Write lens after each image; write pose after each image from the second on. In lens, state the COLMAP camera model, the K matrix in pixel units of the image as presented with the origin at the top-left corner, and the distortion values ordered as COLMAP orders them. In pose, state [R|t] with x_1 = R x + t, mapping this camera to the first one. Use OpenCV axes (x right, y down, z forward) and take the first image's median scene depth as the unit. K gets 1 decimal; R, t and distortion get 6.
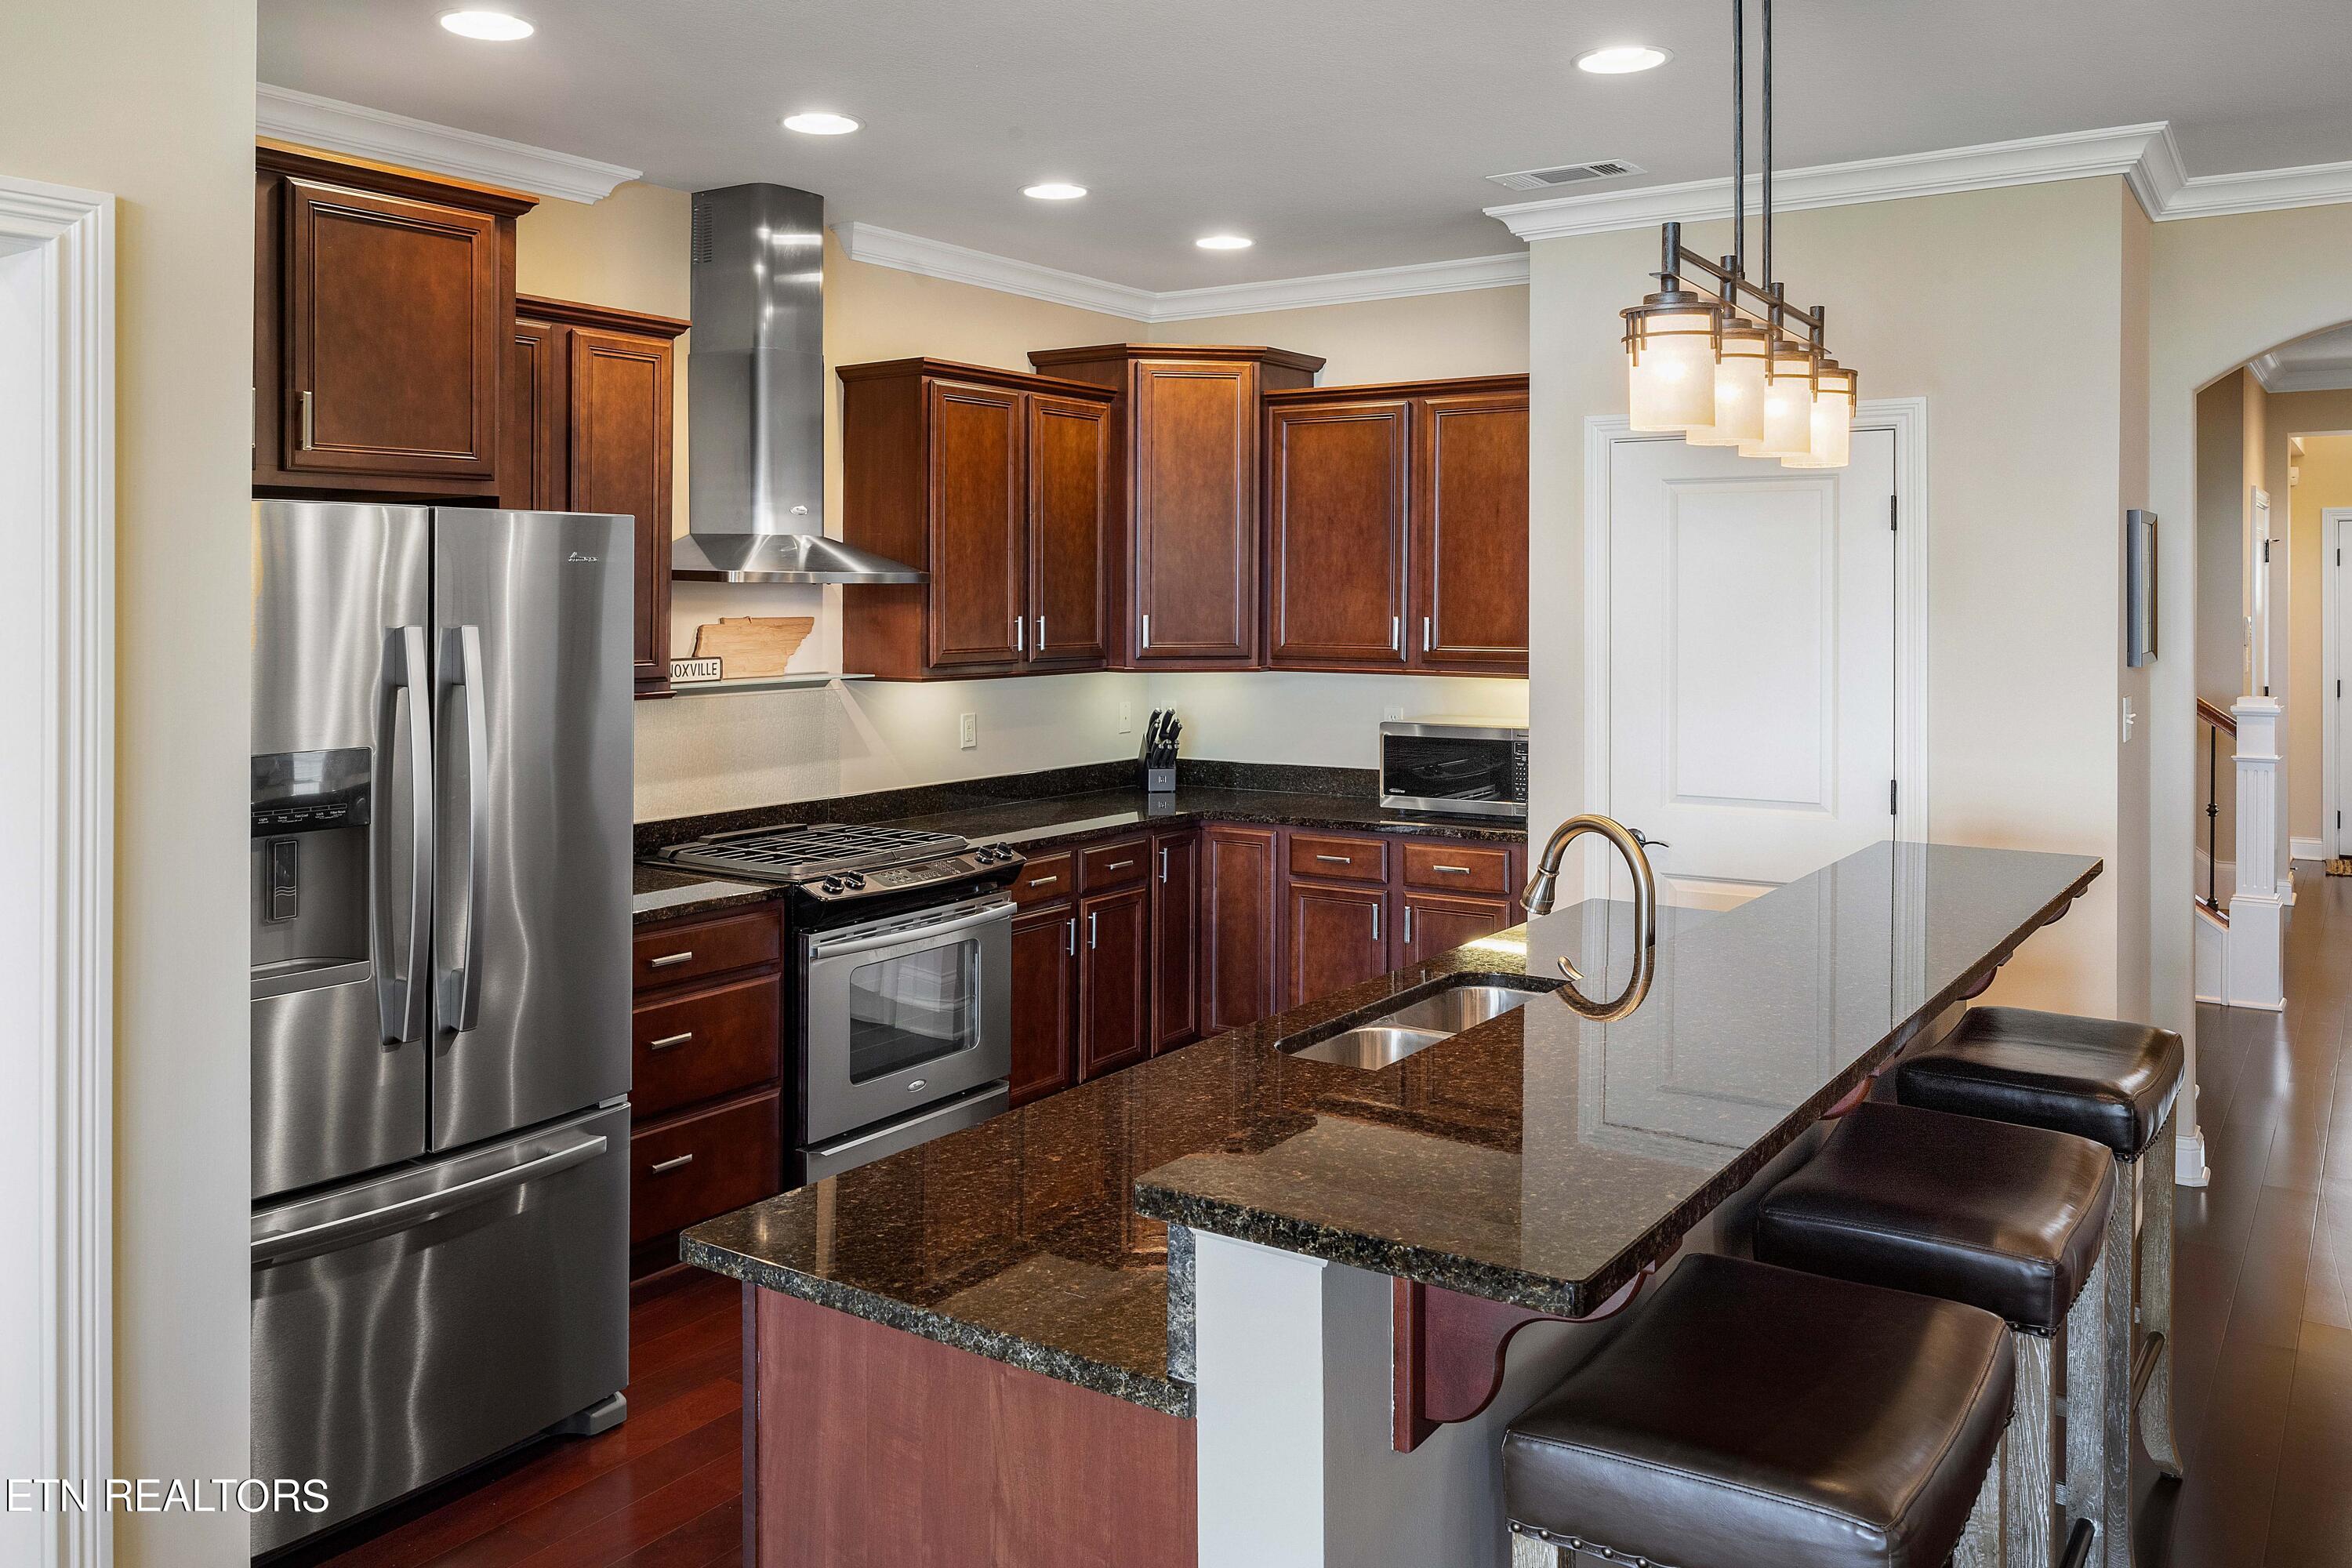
lens RADIAL K [[1843.7, 0, 1176.0], [0, 1843.7, 784.0], [0, 0, 1]] dist [-0.003752, -0.001597]
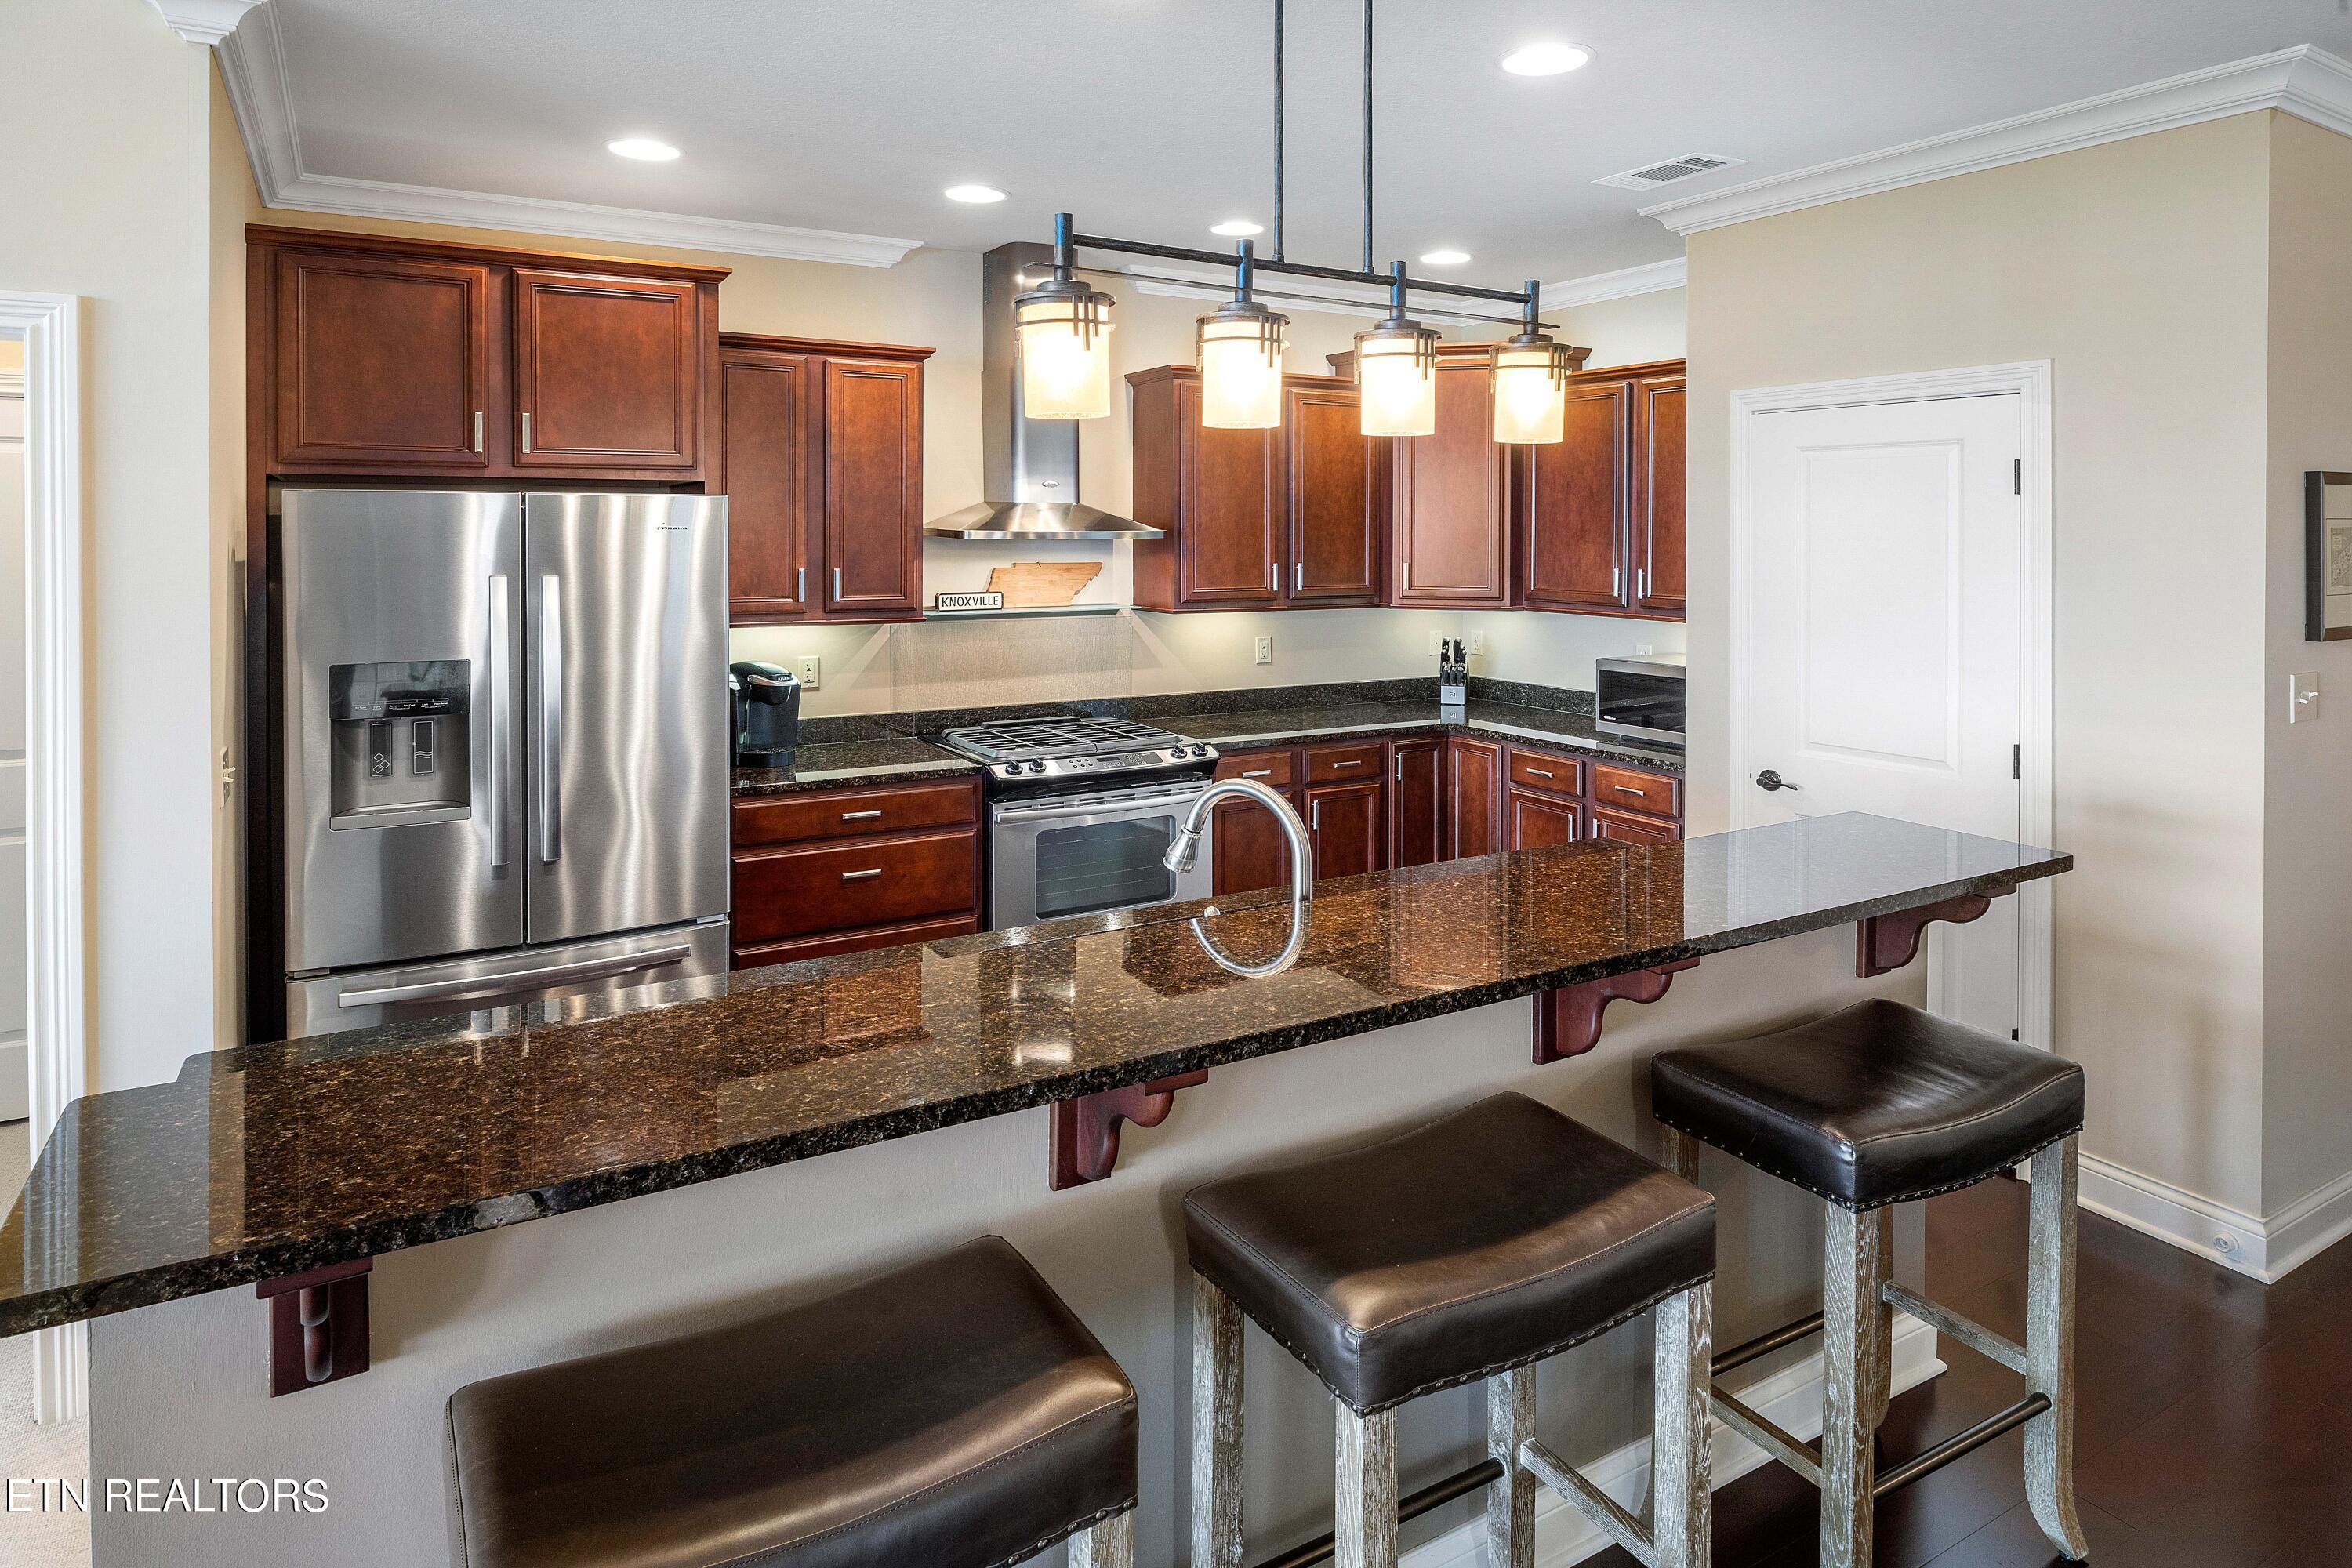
lens RADIAL K [[1329.0, 0, 1172.7], [0, 1329.0, 661.6], [0, 0, 1]] dist [-0.006364, -0.000256]
pose [[0.906823, 0.047452, -0.418831, 0.247573], [-0.049652, 0.998751, 0.005652, -0.025648], [0.418576, 0.015670, 0.908047, 0.141568]]
